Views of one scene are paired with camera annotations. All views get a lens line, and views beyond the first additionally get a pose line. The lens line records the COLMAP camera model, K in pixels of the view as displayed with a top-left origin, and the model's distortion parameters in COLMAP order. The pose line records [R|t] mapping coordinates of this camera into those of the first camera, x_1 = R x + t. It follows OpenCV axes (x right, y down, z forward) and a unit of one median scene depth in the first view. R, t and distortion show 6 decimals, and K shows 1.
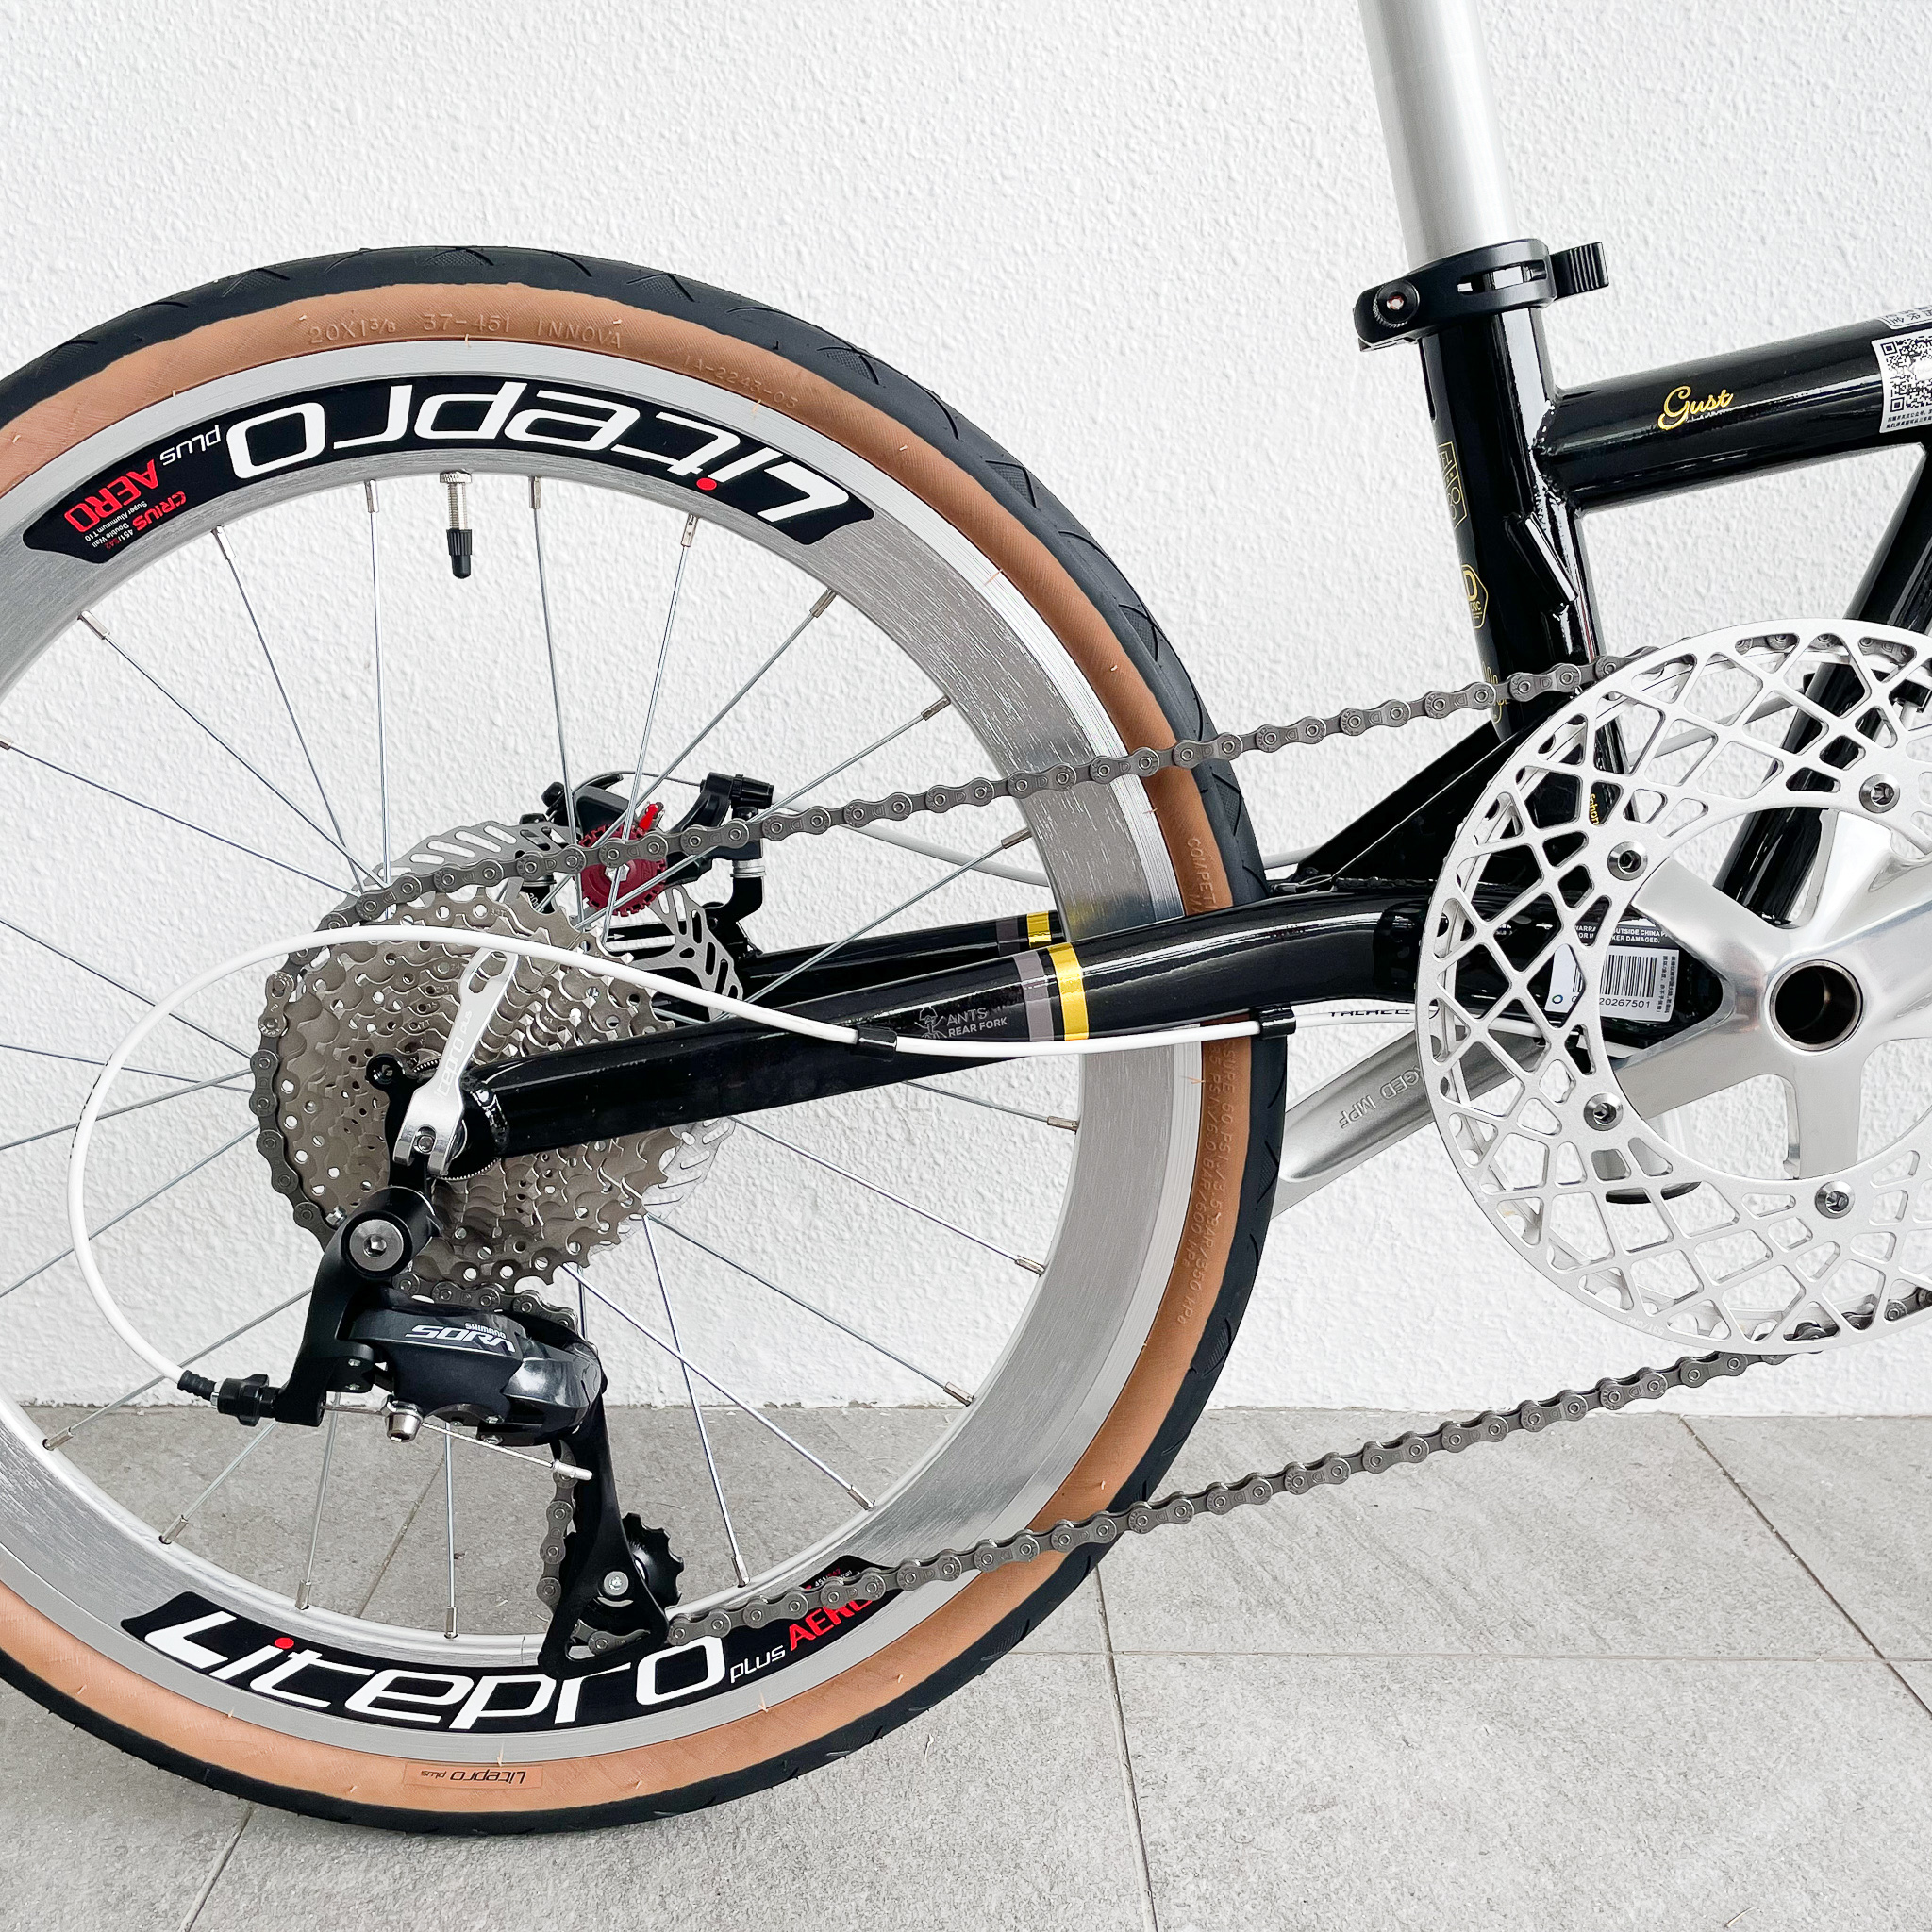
lens RADIAL K [[1996.8, 0, 936.4], [0, 1996.8, 931.6], [0, 0, 1]] dist [0.080930, -0.097862]
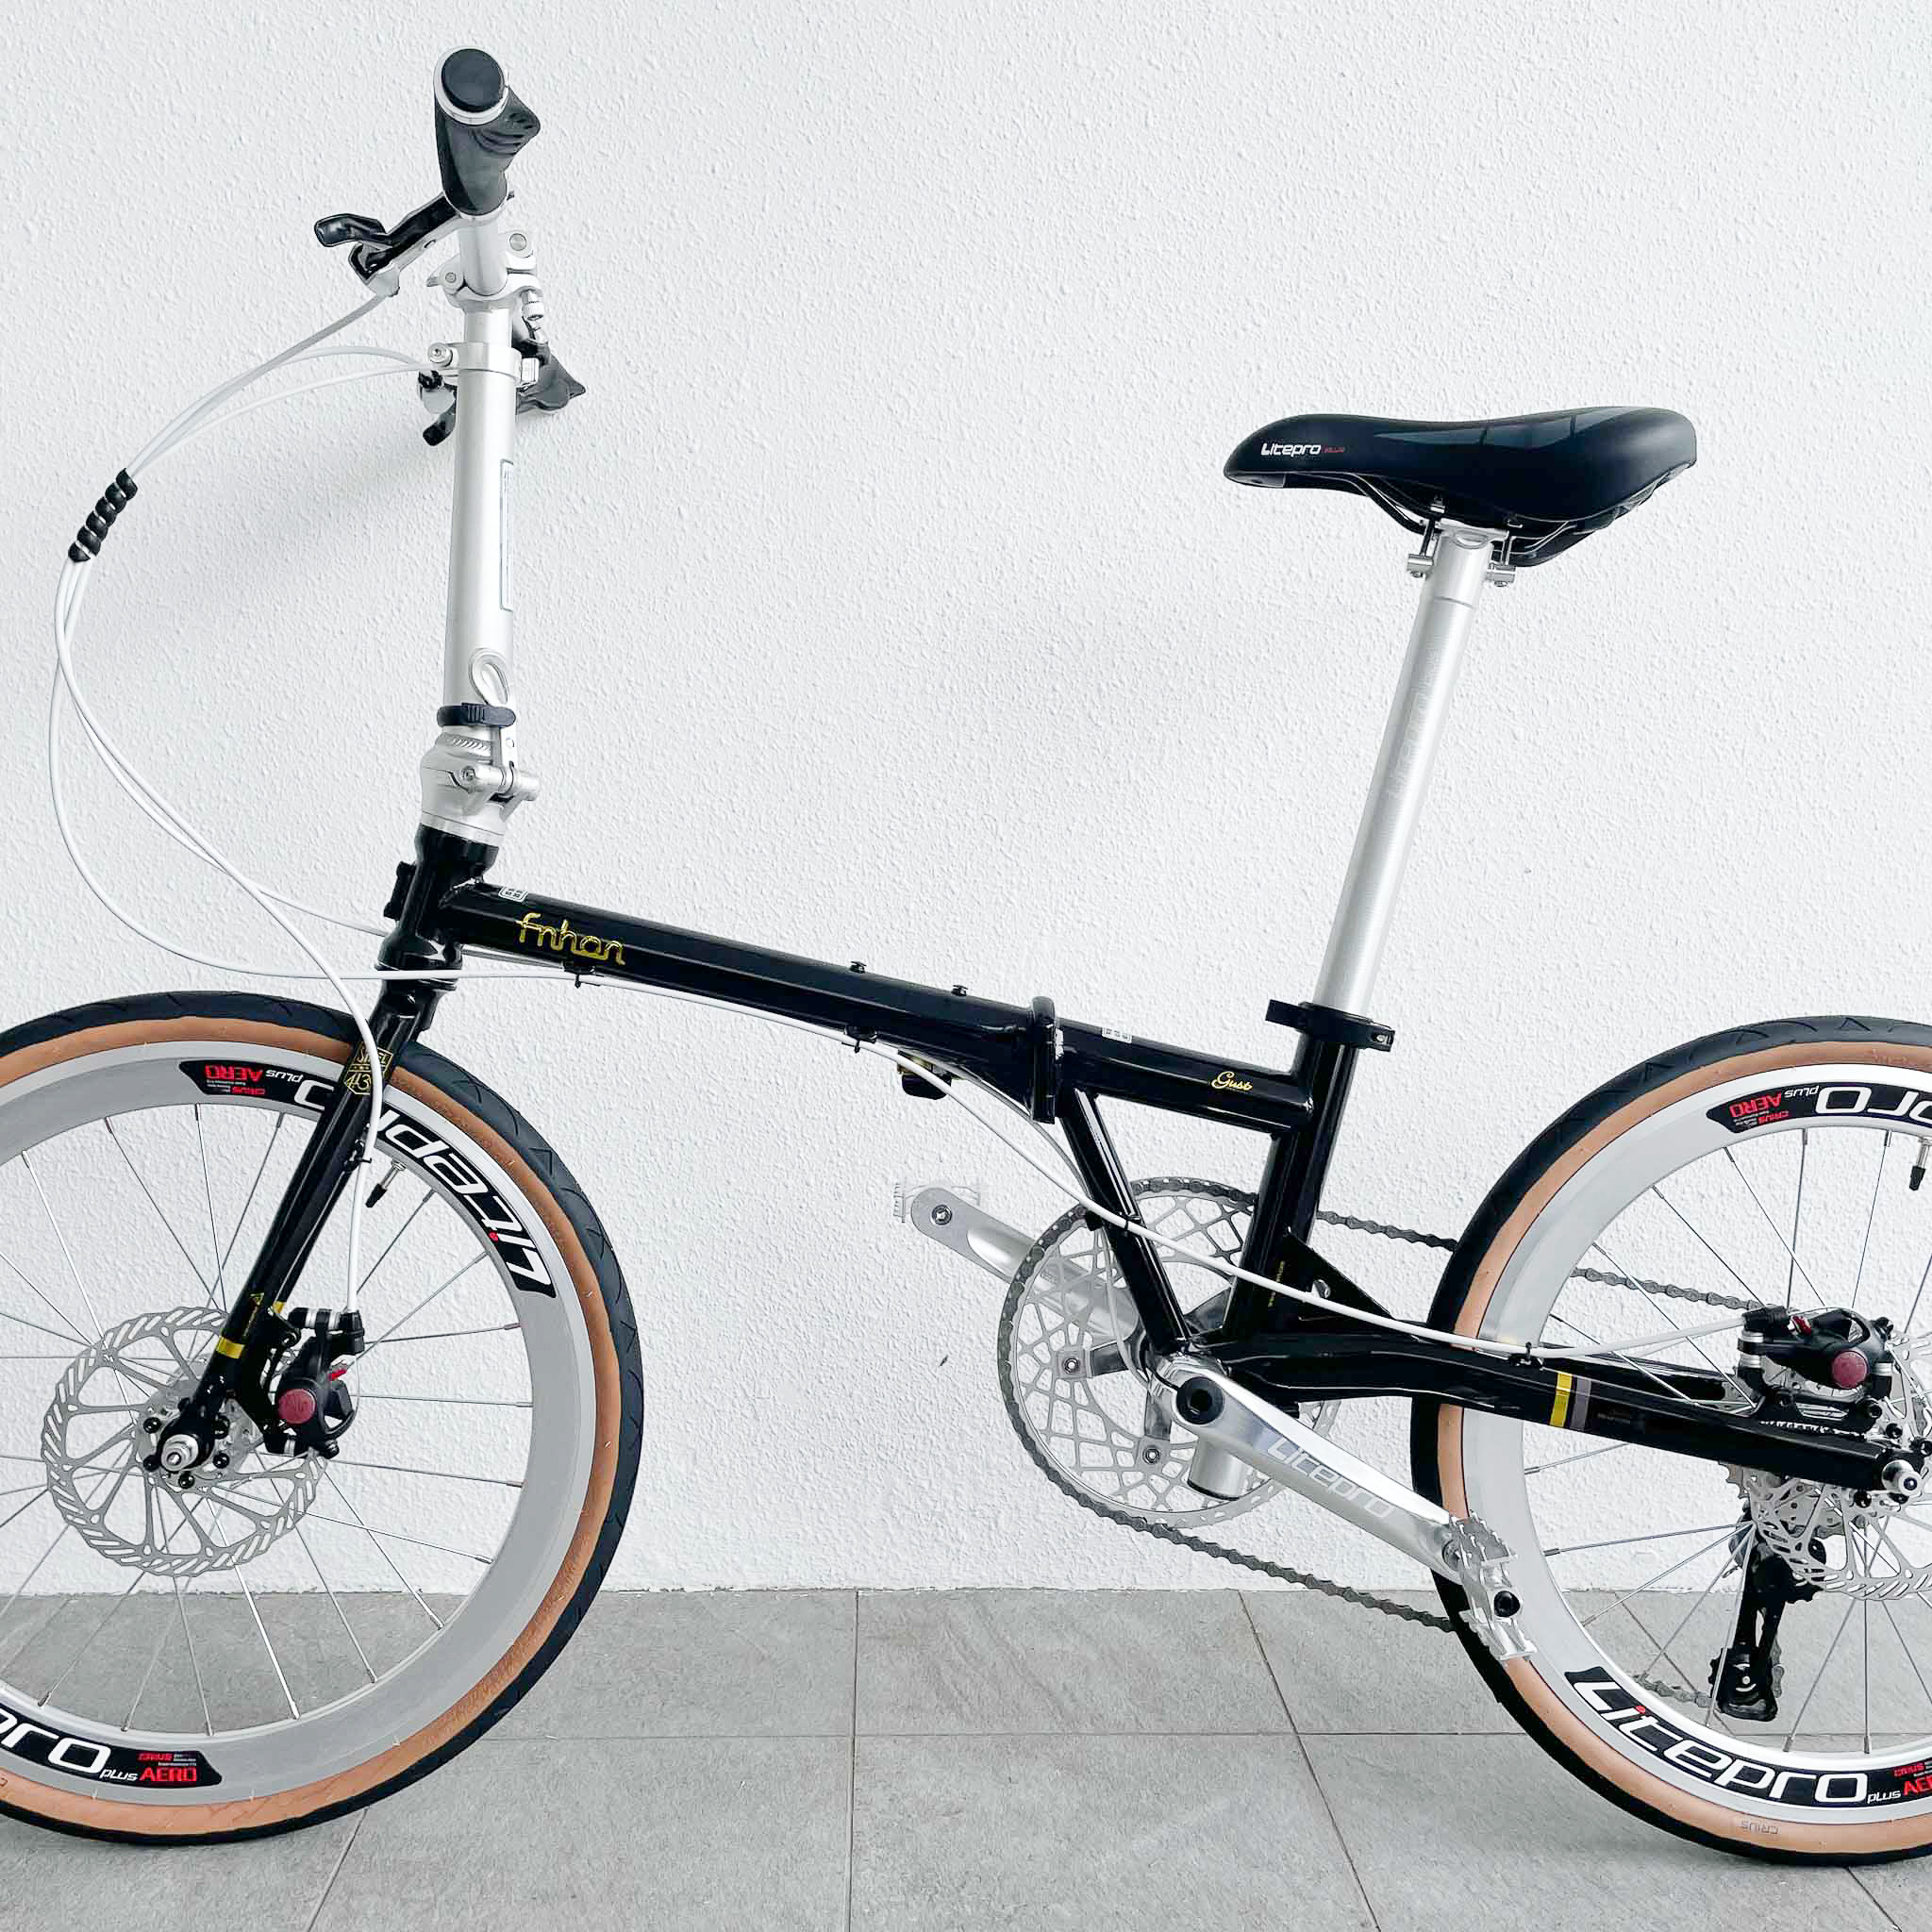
lens RADIAL K [[1975.2, 0, 974.2], [0, 1975.2, 950.2], [0, 0, 1]] dist [0.093776, -0.120787]
pose [[0.998876, 0.009335, 0.046463, 0.090045], [-0.005744, 0.997028, -0.076824, -0.157564], [-0.047042, 0.076471, 0.995961, -0.660093]]
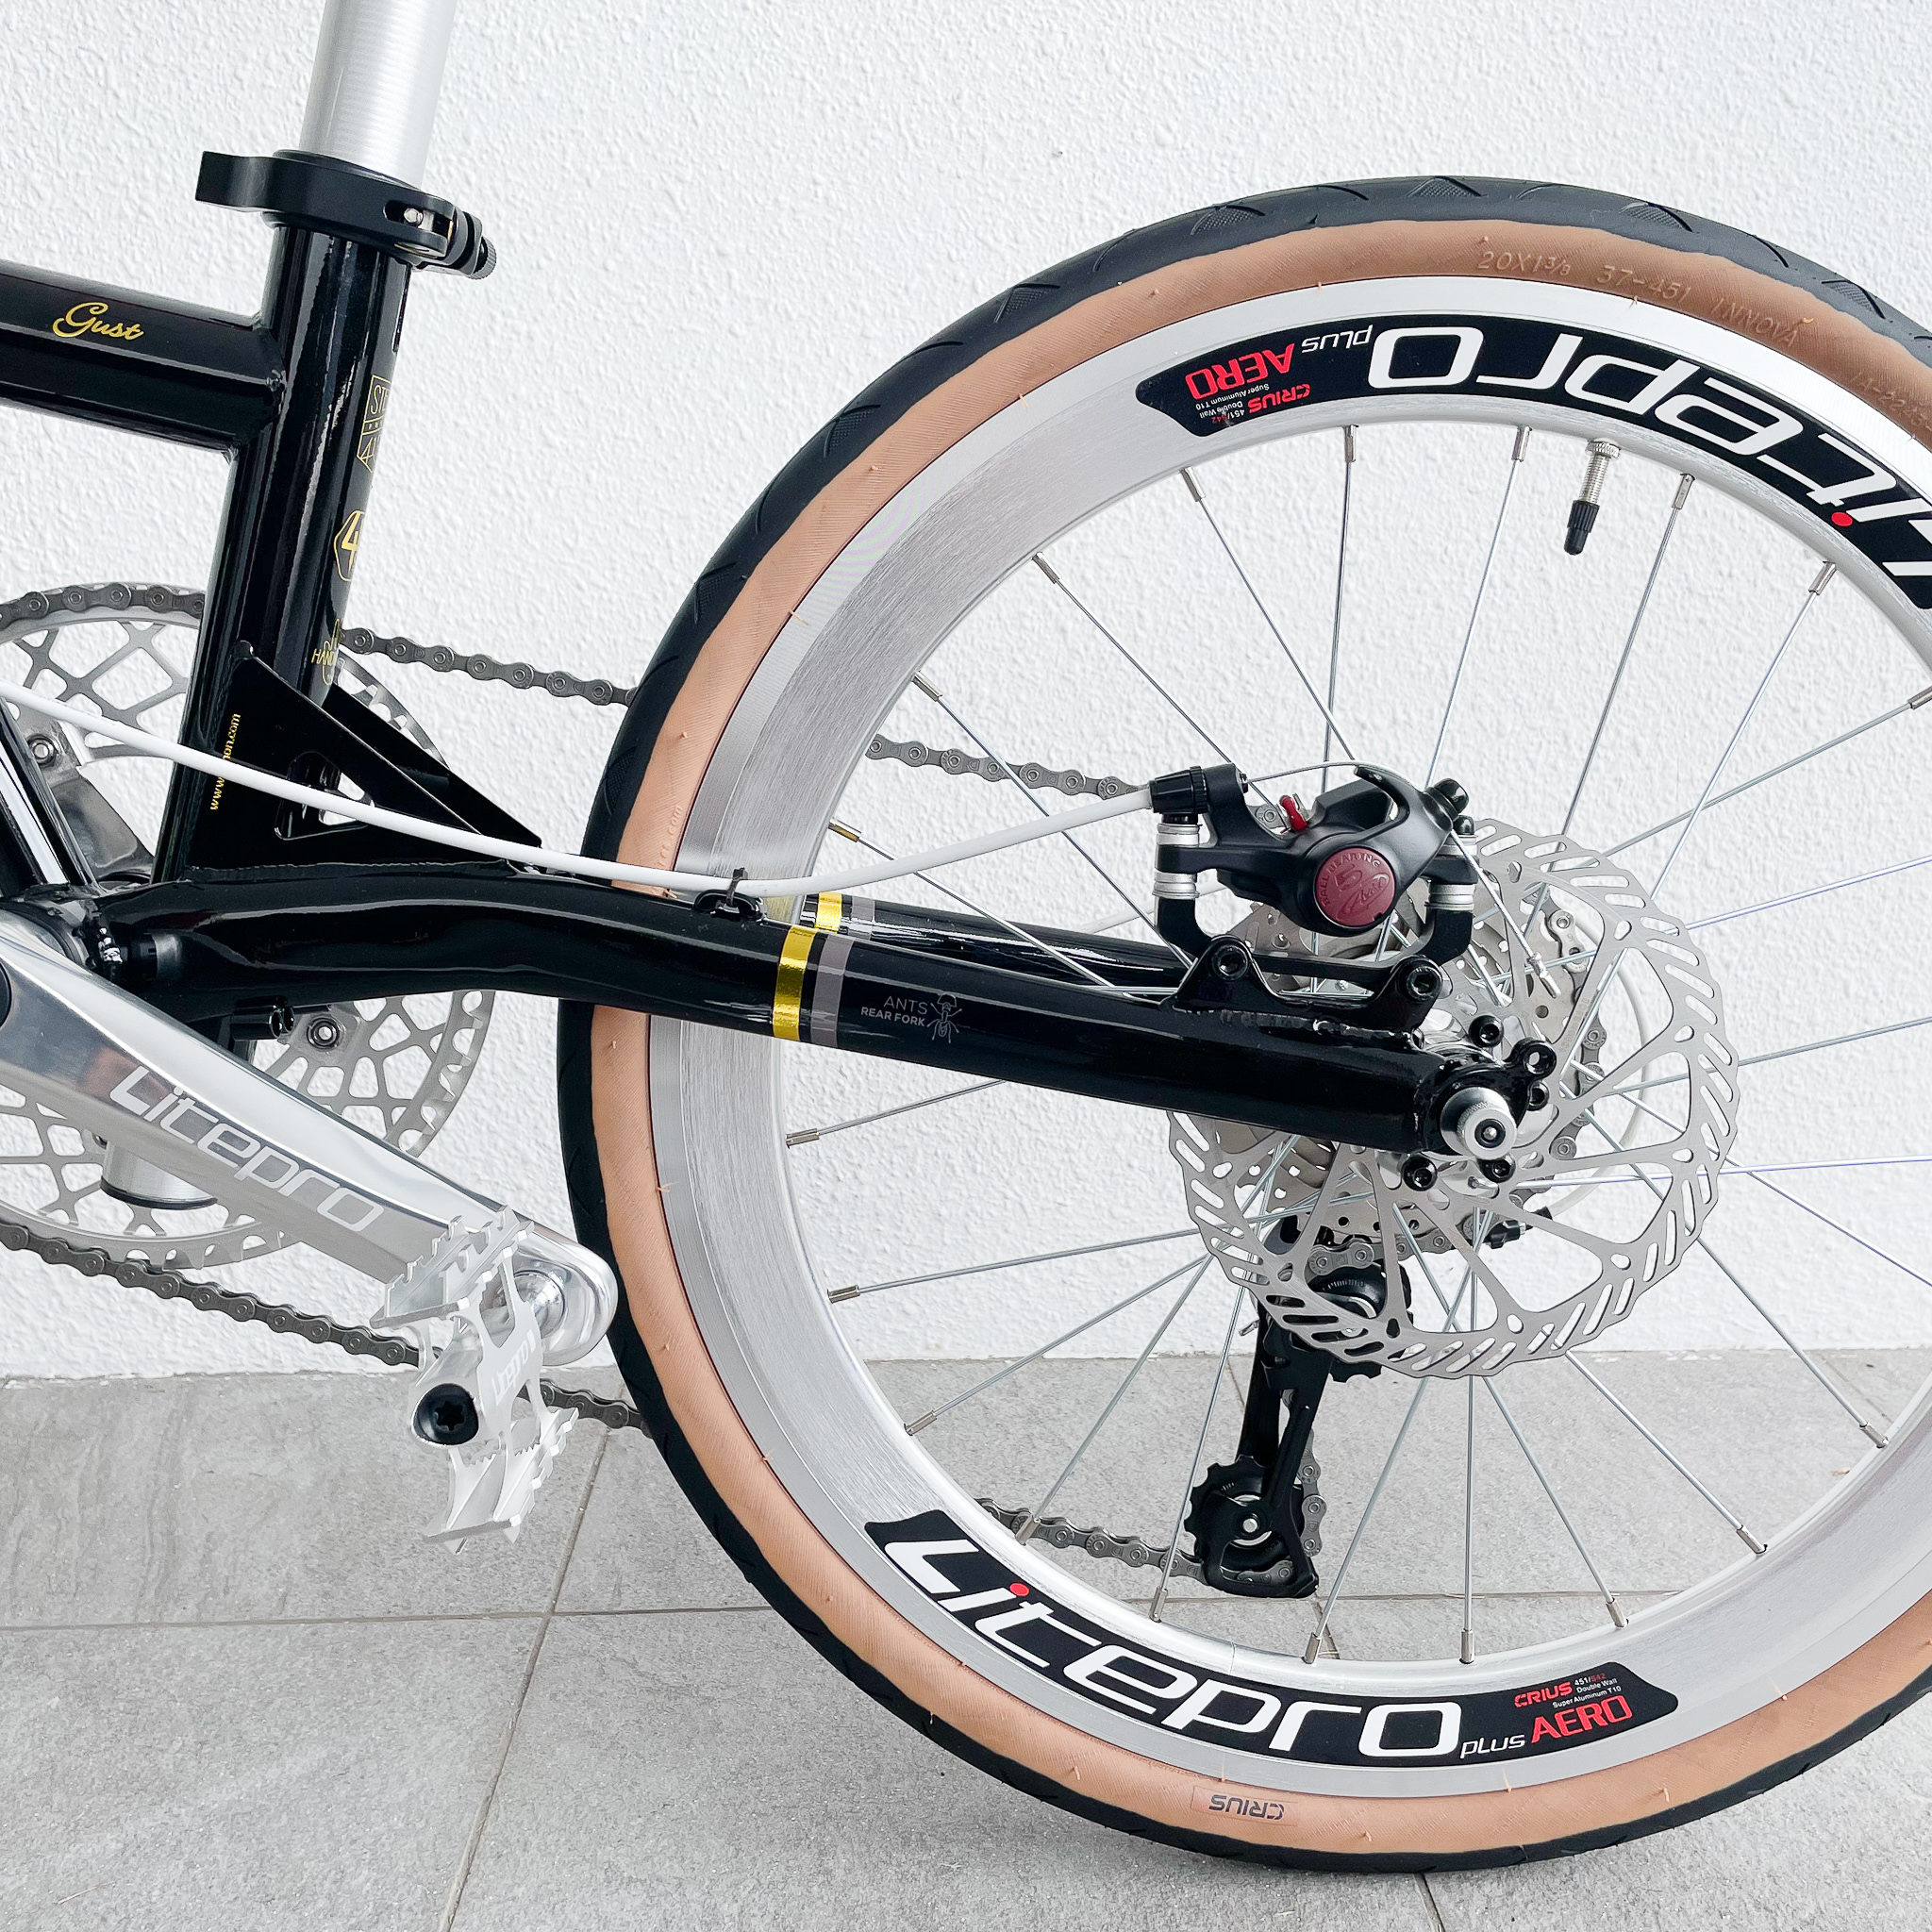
lens RADIAL K [[1942.7, 0, 993.7], [0, 1942.7, 950.4], [0, 0, 1]] dist [0.080164, -0.097081]
pose [[0.999230, -0.011106, 0.037636, 0.569682], [0.009884, 0.999423, 0.032501, 0.001714], [-0.037975, -0.032104, 0.998763, 0.029738]]
